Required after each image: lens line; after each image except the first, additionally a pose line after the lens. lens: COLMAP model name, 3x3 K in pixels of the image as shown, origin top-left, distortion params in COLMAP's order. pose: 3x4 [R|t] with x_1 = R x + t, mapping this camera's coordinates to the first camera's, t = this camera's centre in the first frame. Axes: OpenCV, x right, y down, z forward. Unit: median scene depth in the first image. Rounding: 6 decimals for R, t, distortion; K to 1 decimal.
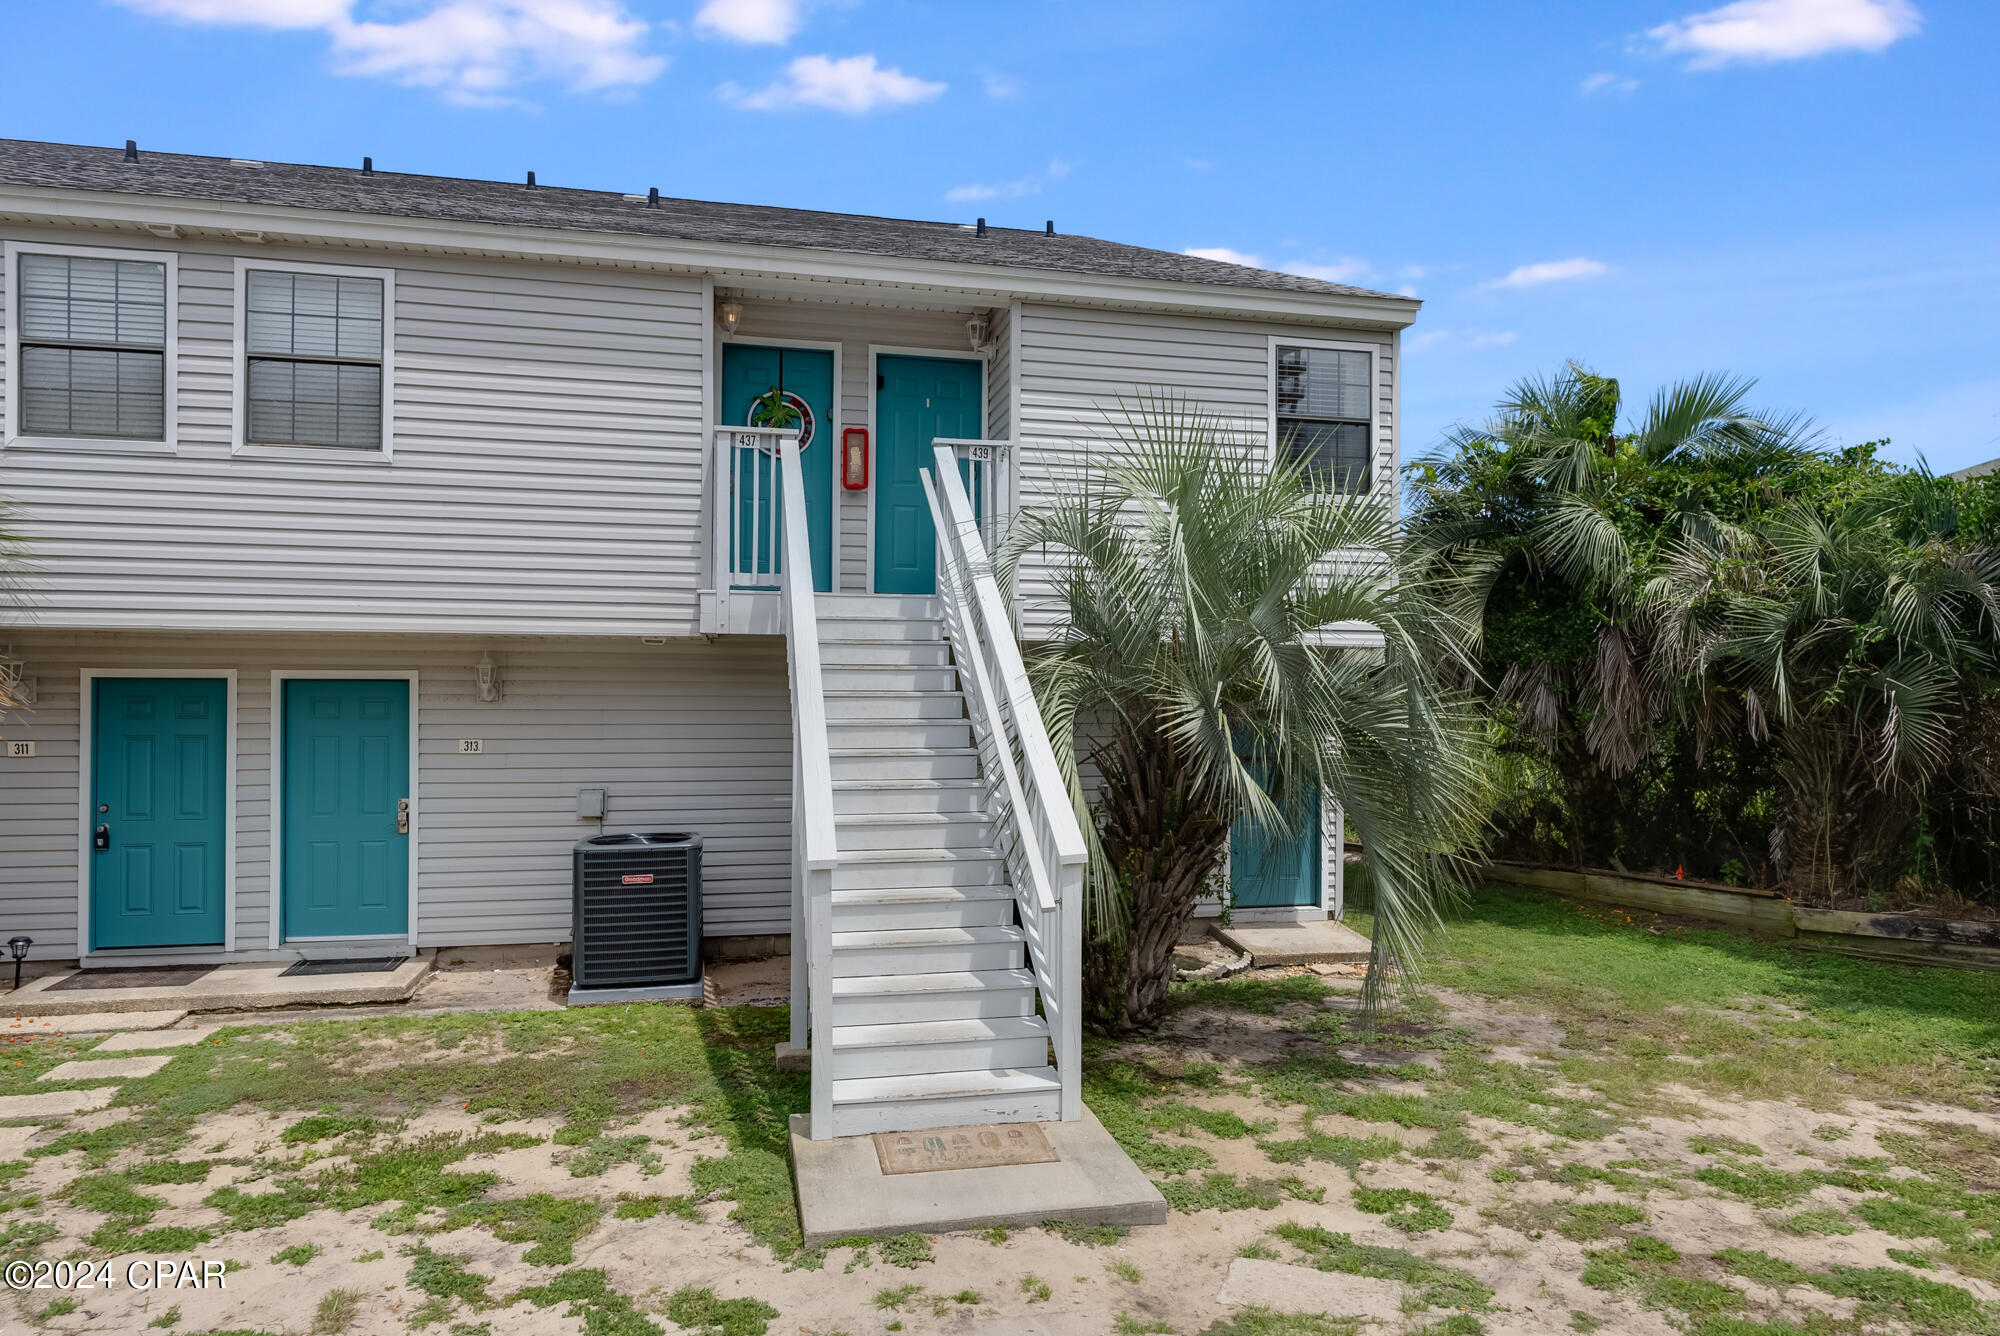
lens RADIAL K [[1238.0, 0, 1000.6], [0, 1238.0, 684.5], [0, 0, 1]] dist [-0.003057, -0.000272]
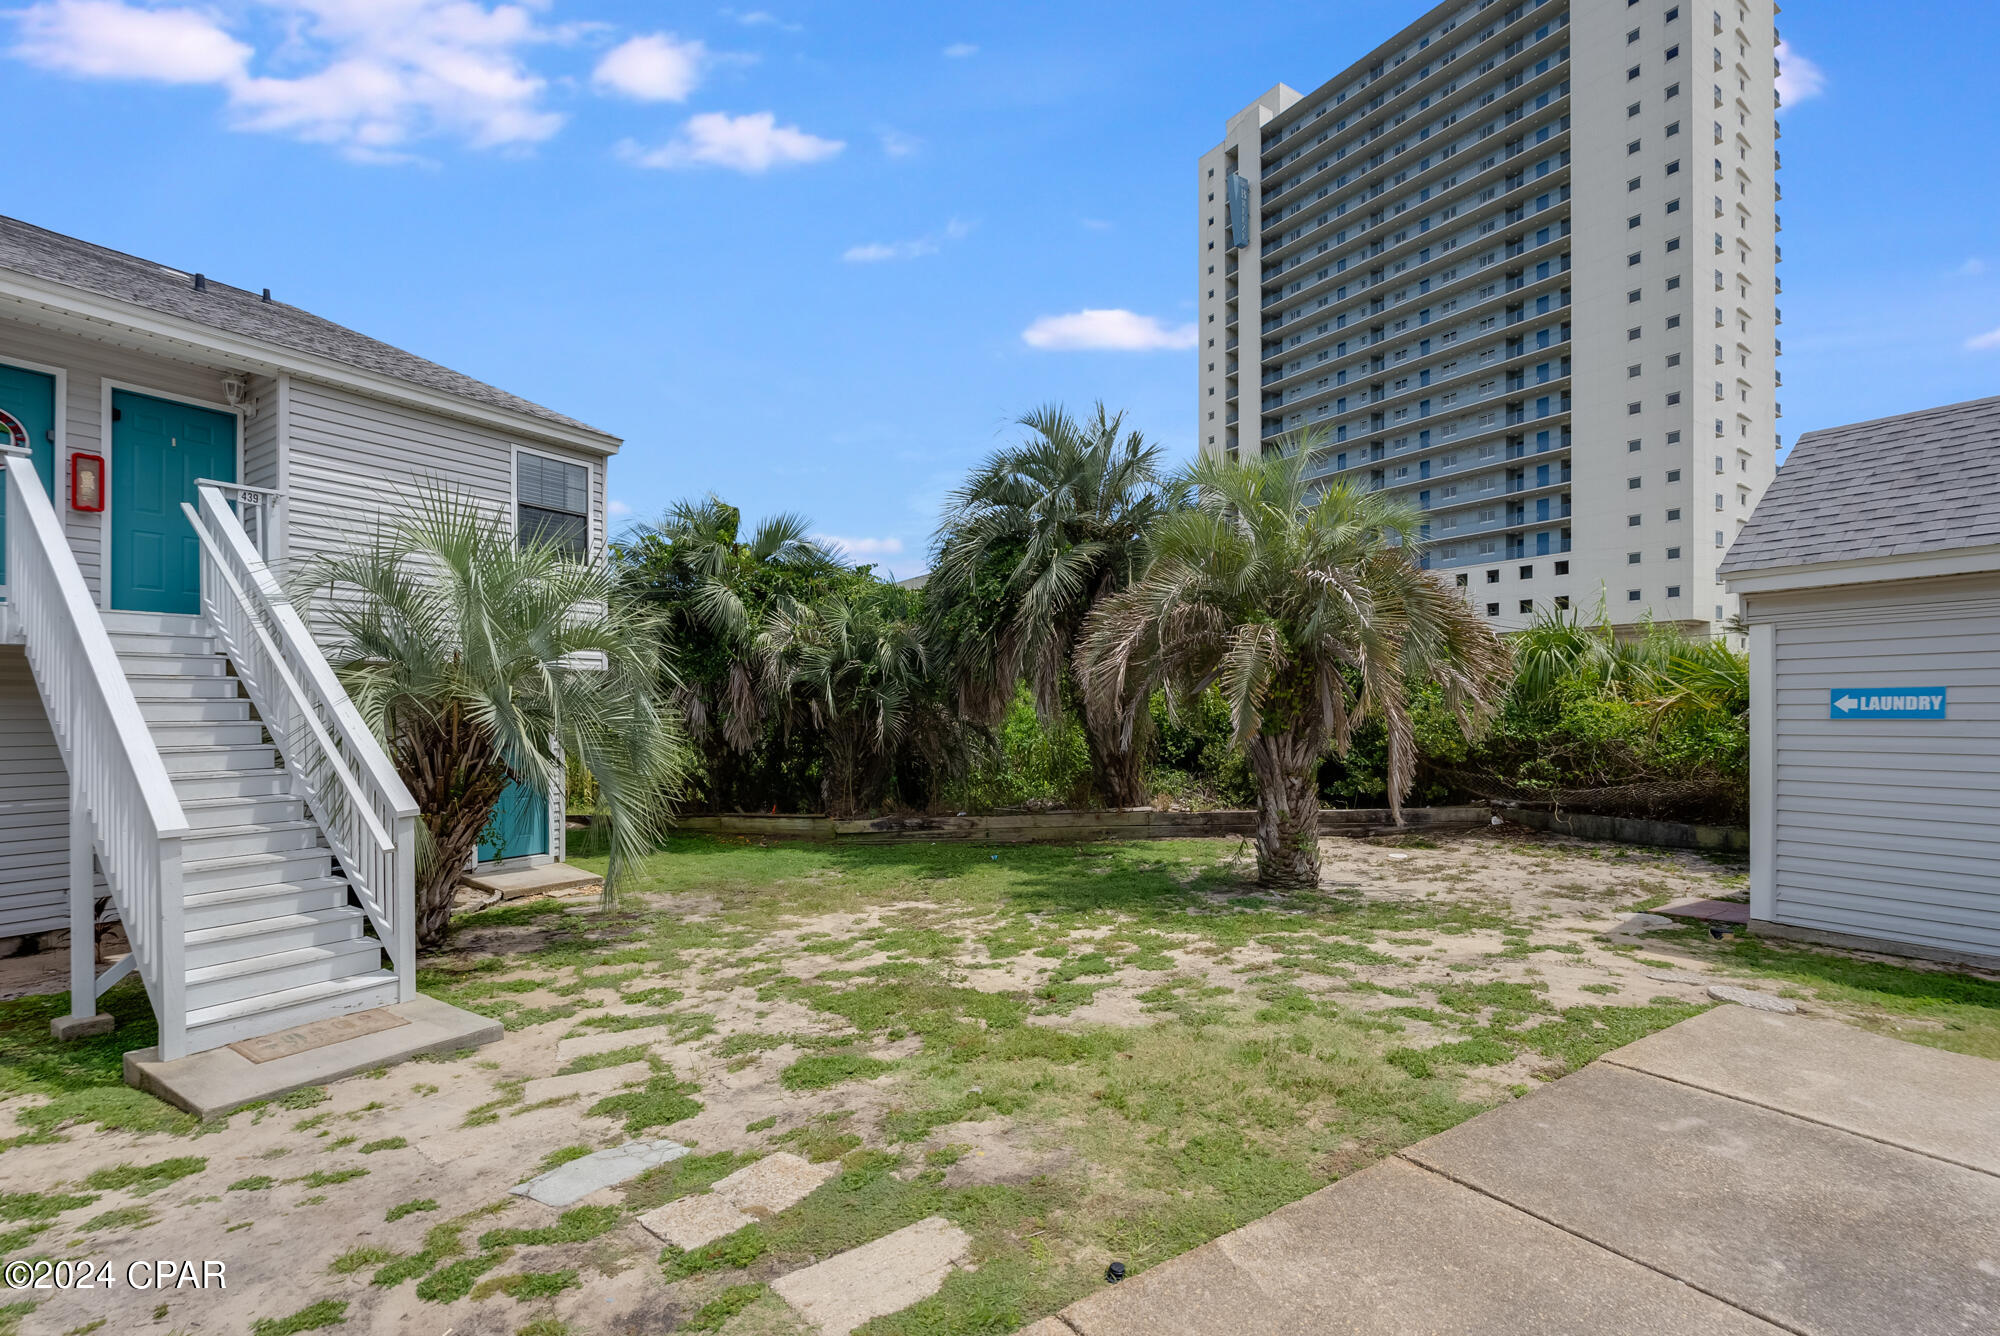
lens RADIAL K [[889.9, 0, 993.3], [0, 889.9, 692.7], [0, 0, 1]] dist [-0.011960, 0.000349]
pose [[0.725643, 0.006381, 0.688042, -0.092815], [0.001645, 0.999938, -0.011009, 0.010728], [-0.688070, 0.009121, 0.725587, -0.108885]]
